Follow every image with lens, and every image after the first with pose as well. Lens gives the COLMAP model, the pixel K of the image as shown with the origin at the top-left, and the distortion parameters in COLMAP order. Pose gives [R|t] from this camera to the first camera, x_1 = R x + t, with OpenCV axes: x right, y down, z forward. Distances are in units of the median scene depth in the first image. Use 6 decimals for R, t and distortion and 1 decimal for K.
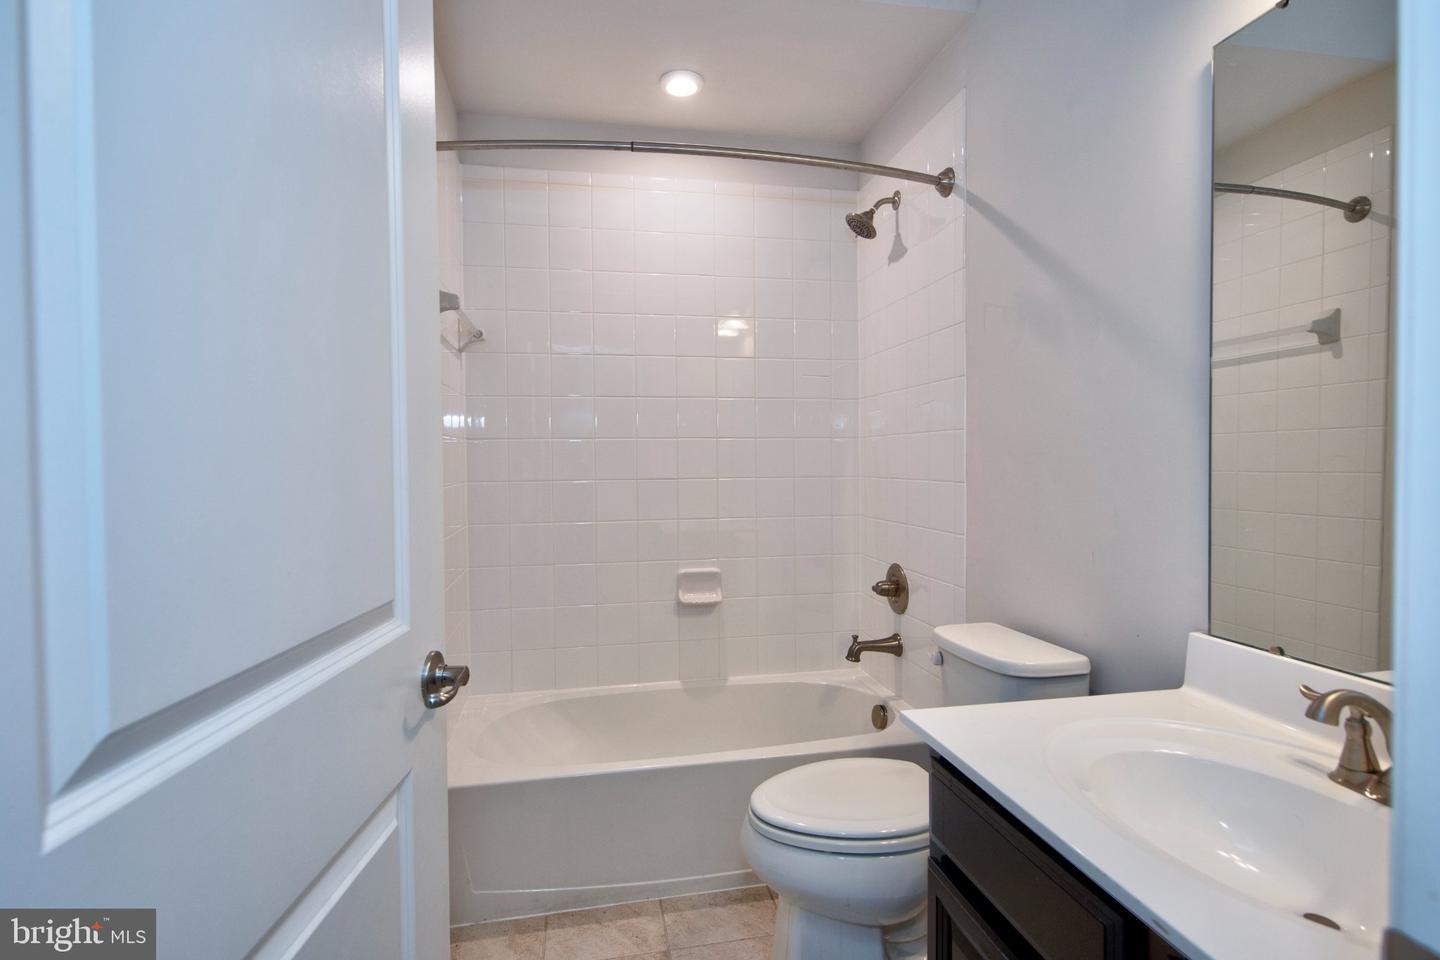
lens RADIAL K [[688.0, 0, 720.0], [0, 688.0, 480.0], [0, 0, 1]] dist [0.029468, -0.020246]
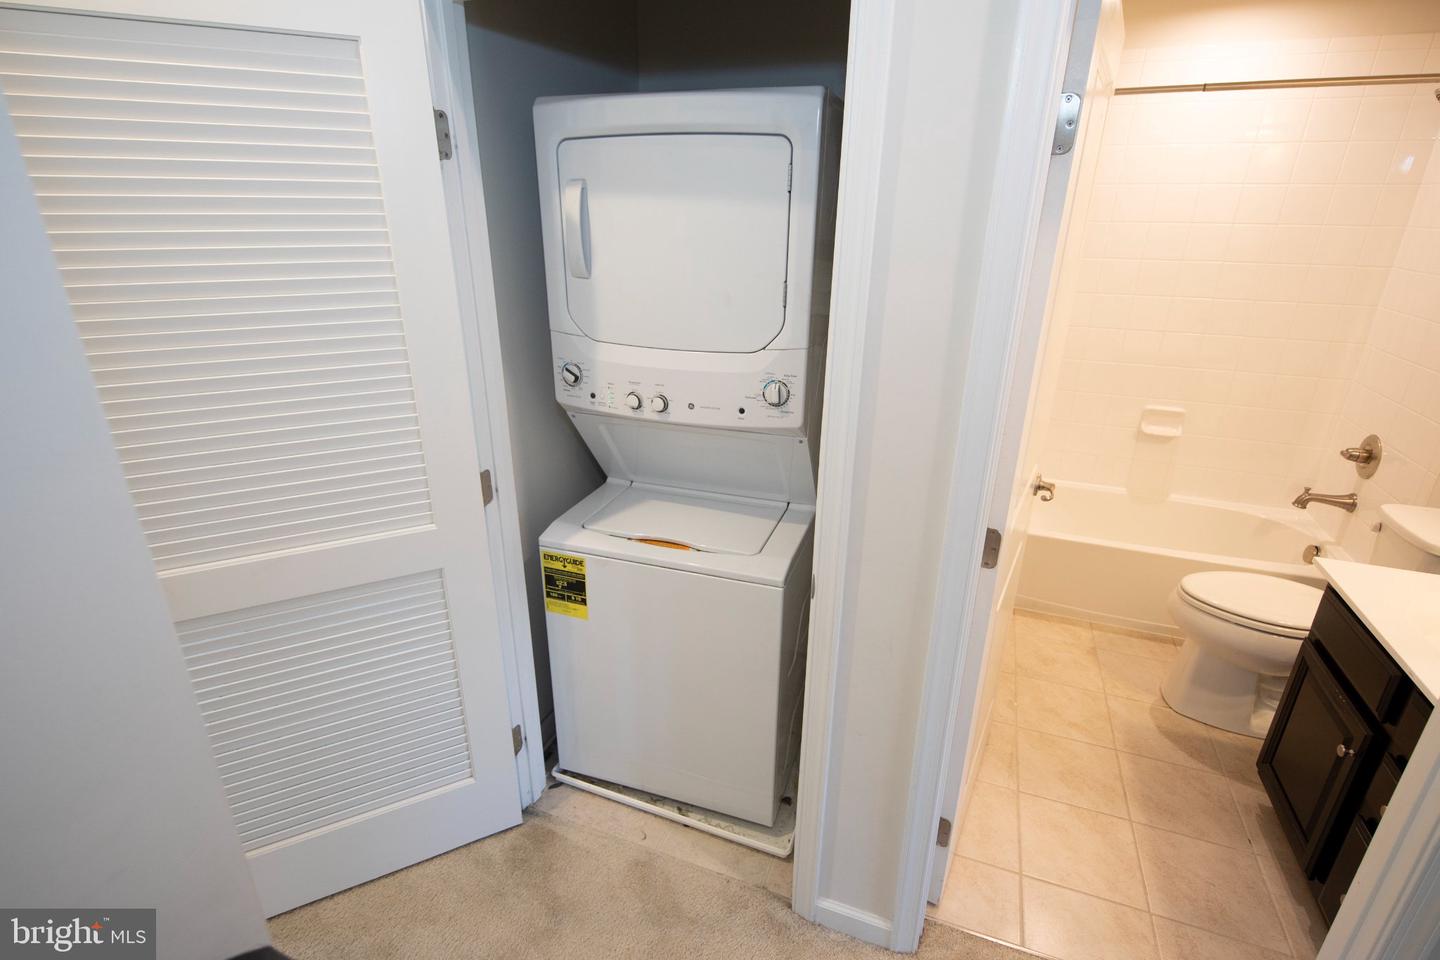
lens RADIAL K [[688.0, 0, 720.0], [0, 688.0, 480.0], [0, 0, 1]] dist [0.029468, -0.020246]
pose [[0.846777, 0.210603, -0.488482, -0.077715], [-0.027033, 0.934140, 0.355882, -0.182533], [0.531260, -0.288147, 0.796702, -0.477717]]
